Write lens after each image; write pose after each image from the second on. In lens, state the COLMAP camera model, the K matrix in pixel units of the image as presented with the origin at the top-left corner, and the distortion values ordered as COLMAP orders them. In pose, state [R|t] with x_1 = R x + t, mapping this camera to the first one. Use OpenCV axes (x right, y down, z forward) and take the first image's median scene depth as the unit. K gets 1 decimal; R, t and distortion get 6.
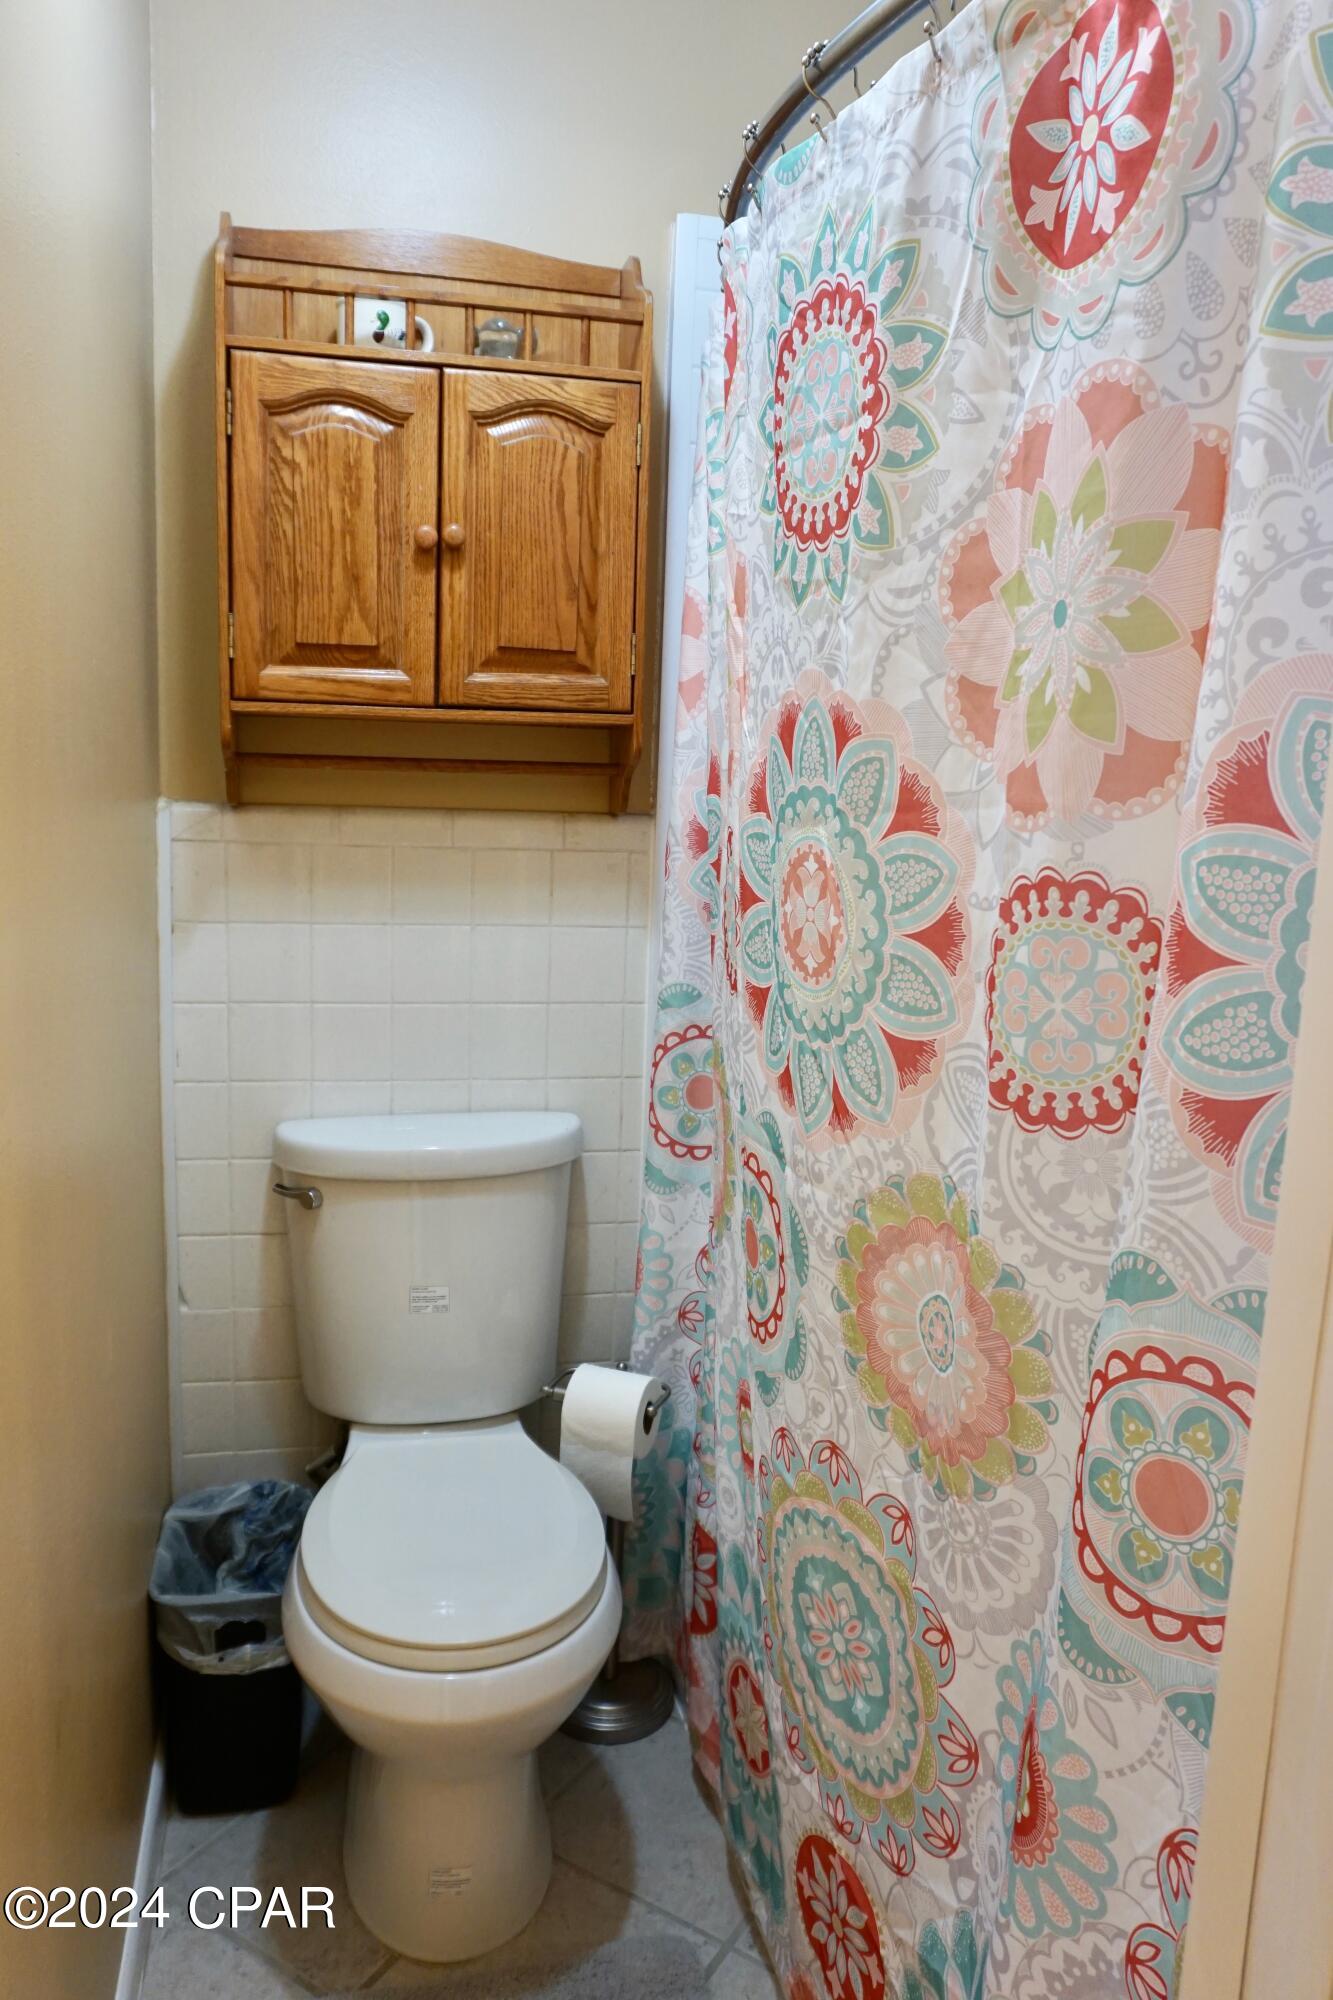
lens RADIAL K [[1313.4, 0, 666.5], [0, 1313.4, 1000.0], [0, 0, 1]] dist [-0.054465, 0.037800]
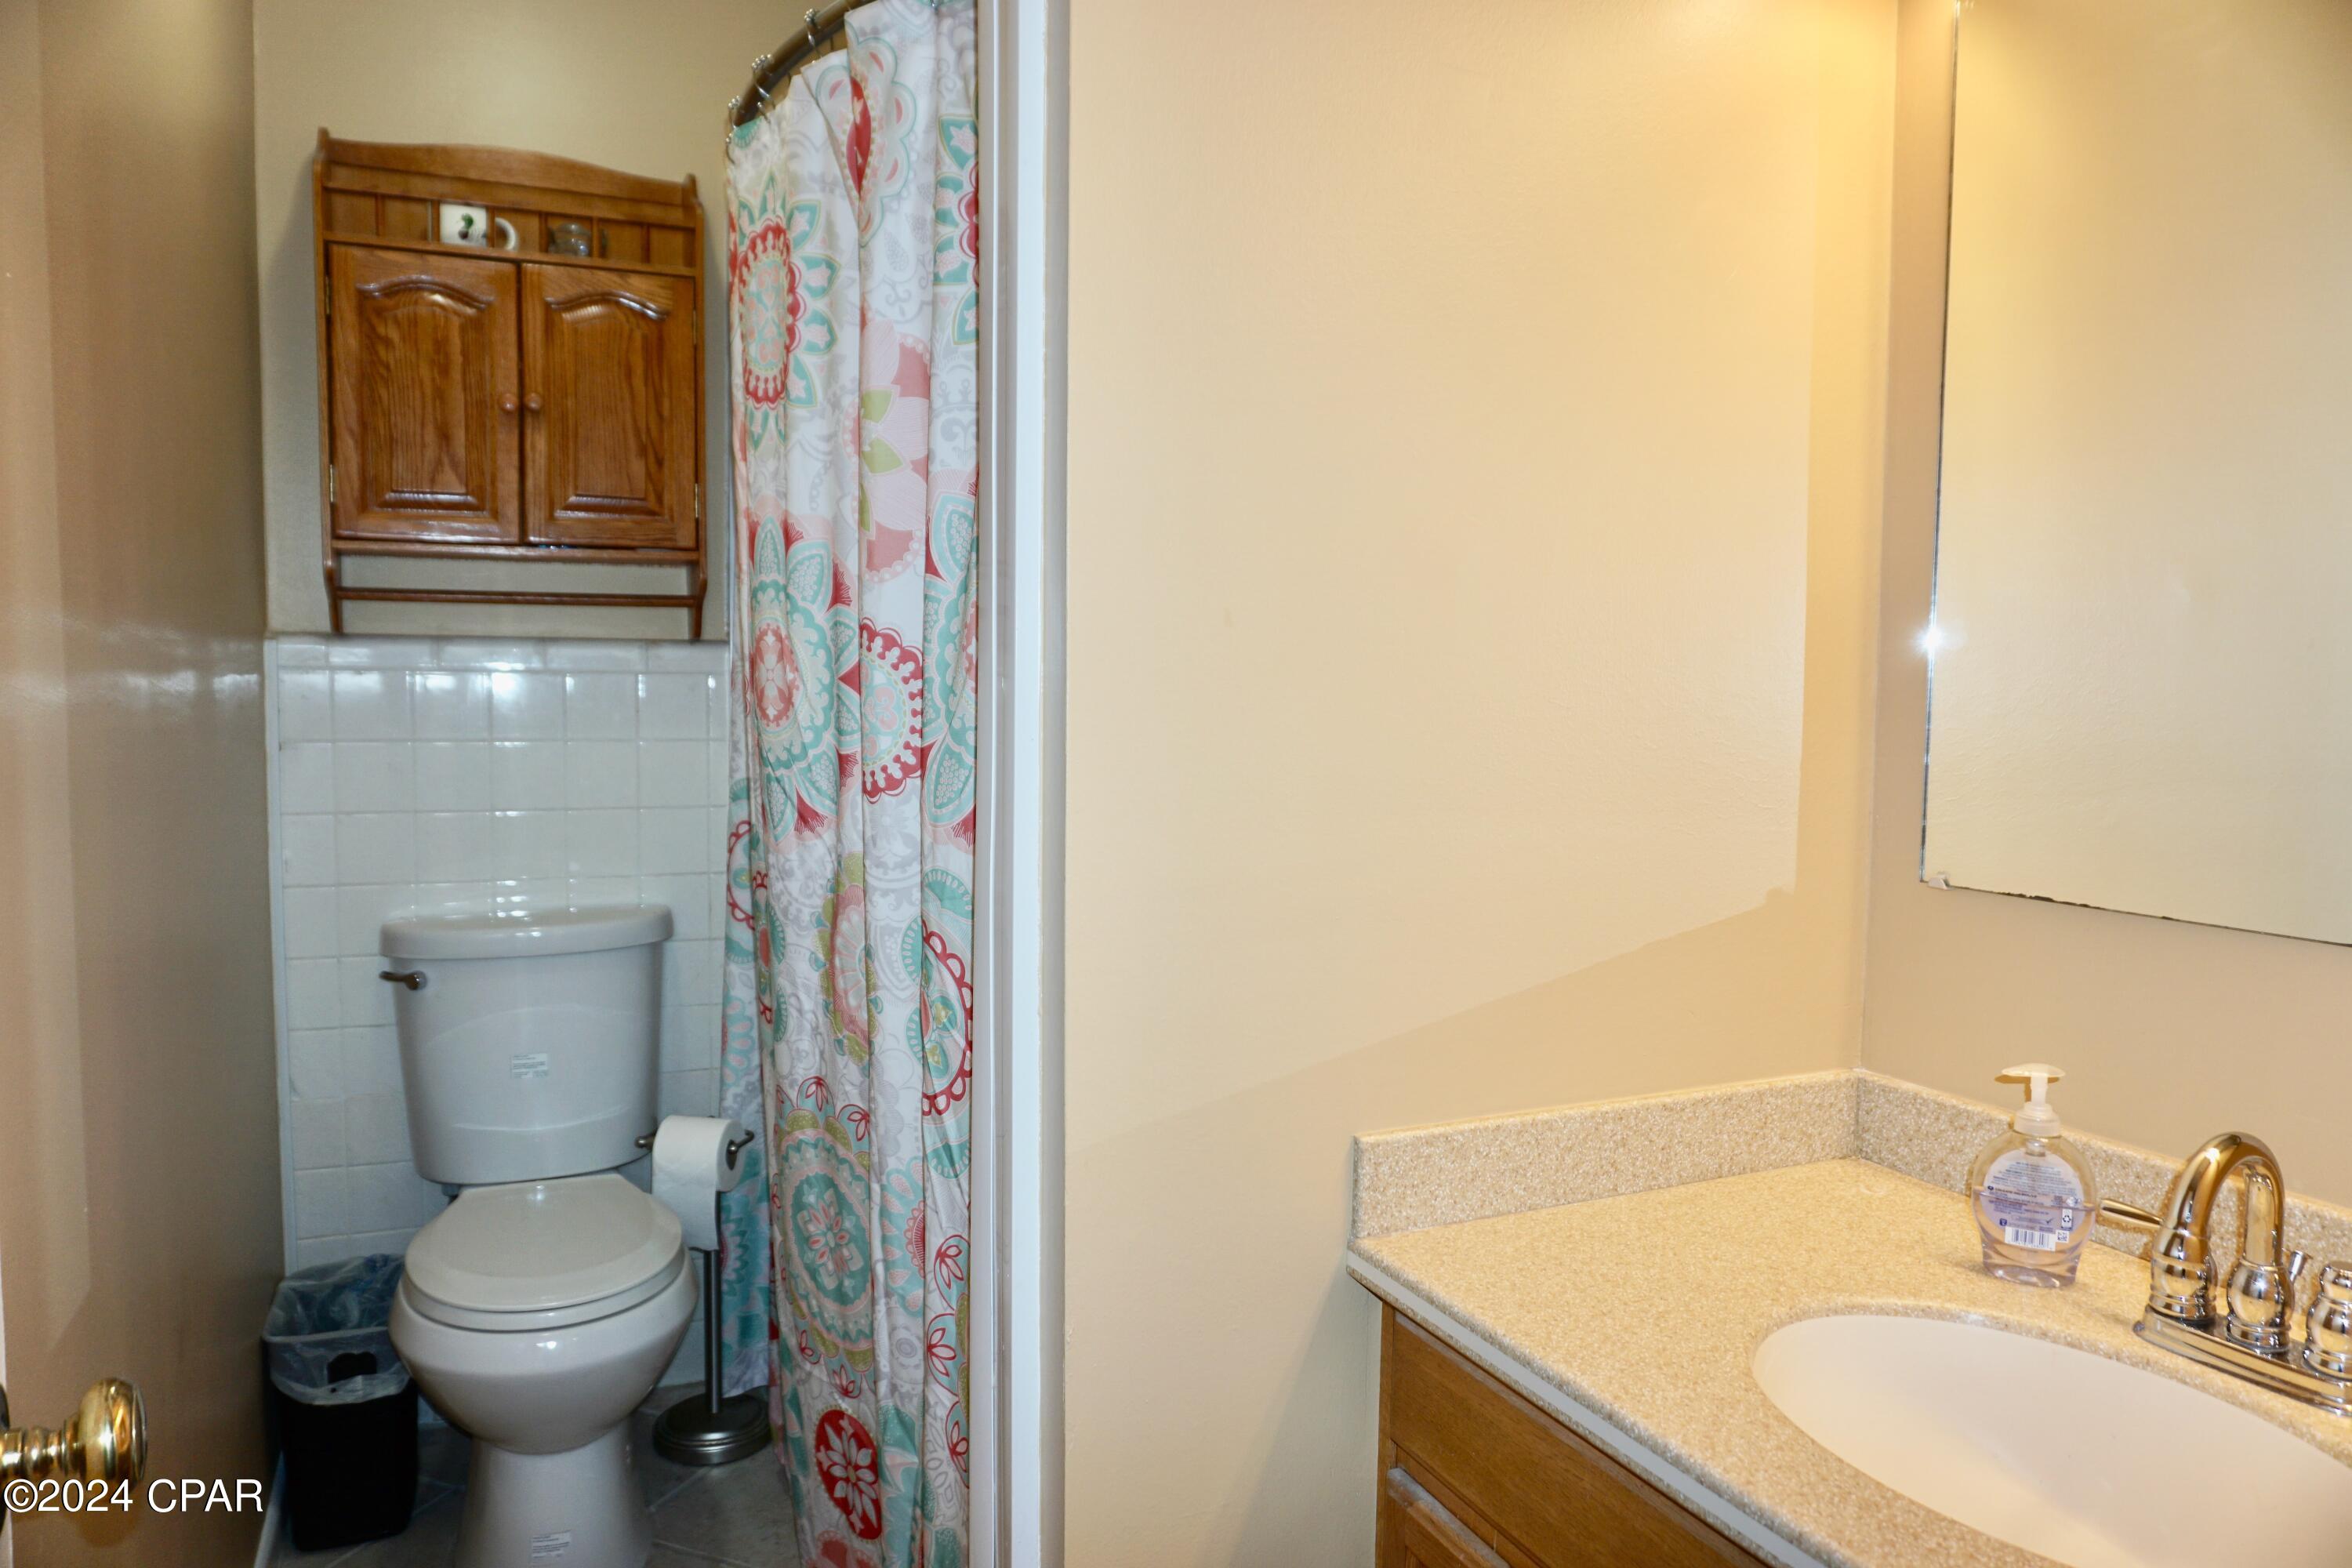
lens RADIAL K [[1439.9, 0, 1174.7], [0, 1439.9, 818.6], [0, 0, 1]] dist [-0.040067, 0.001725]
pose [[0.982275, -0.037757, 0.183606, 0.157303], [0.050669, 0.996523, -0.066148, 0.135465], [-0.180470, 0.074278, 0.980772, -0.342923]]
